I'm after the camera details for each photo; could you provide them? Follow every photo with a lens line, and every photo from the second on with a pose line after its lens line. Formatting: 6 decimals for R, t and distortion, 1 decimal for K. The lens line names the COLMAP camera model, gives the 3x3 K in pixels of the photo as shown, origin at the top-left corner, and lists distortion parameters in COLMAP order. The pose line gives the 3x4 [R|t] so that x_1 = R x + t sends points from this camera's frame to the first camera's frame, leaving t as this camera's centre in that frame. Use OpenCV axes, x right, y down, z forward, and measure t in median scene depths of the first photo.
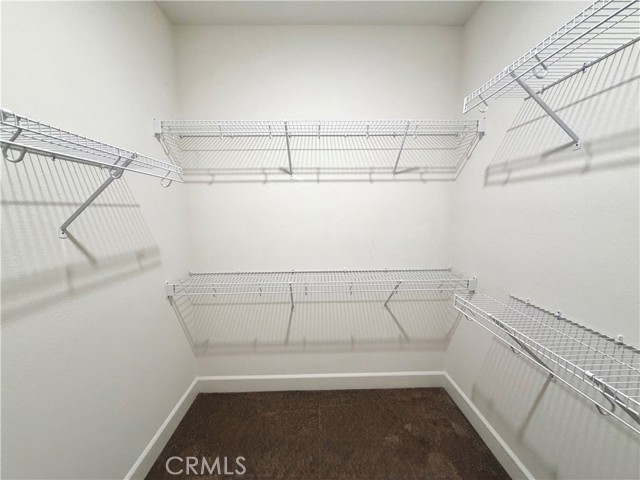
lens RADIAL K [[254.9, 0, 317.5], [0, 254.9, 240.5], [0, 0, 1]] dist [0.000034, 0.000248]
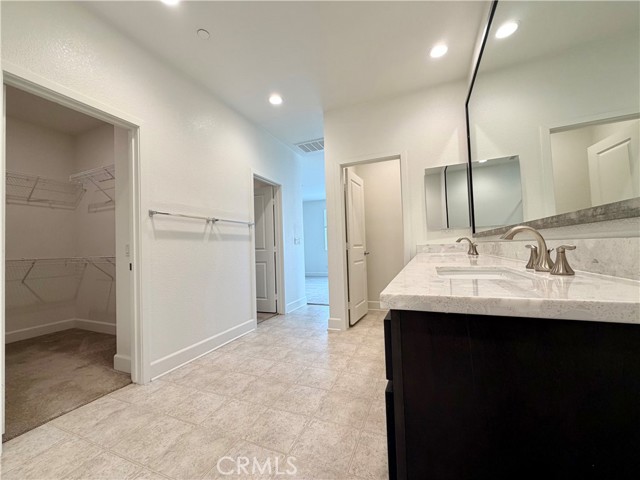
lens RADIAL K [[254.9, 0, 317.5], [0, 254.9, 240.5], [0, 0, 1]] dist [0.000034, 0.000248]
pose [[0.399375, 0.026525, 0.916404, -0.483965], [0.129023, 0.988007, -0.084827, 0.394530], [-0.907663, 0.152115, 0.391163, -1.387893]]
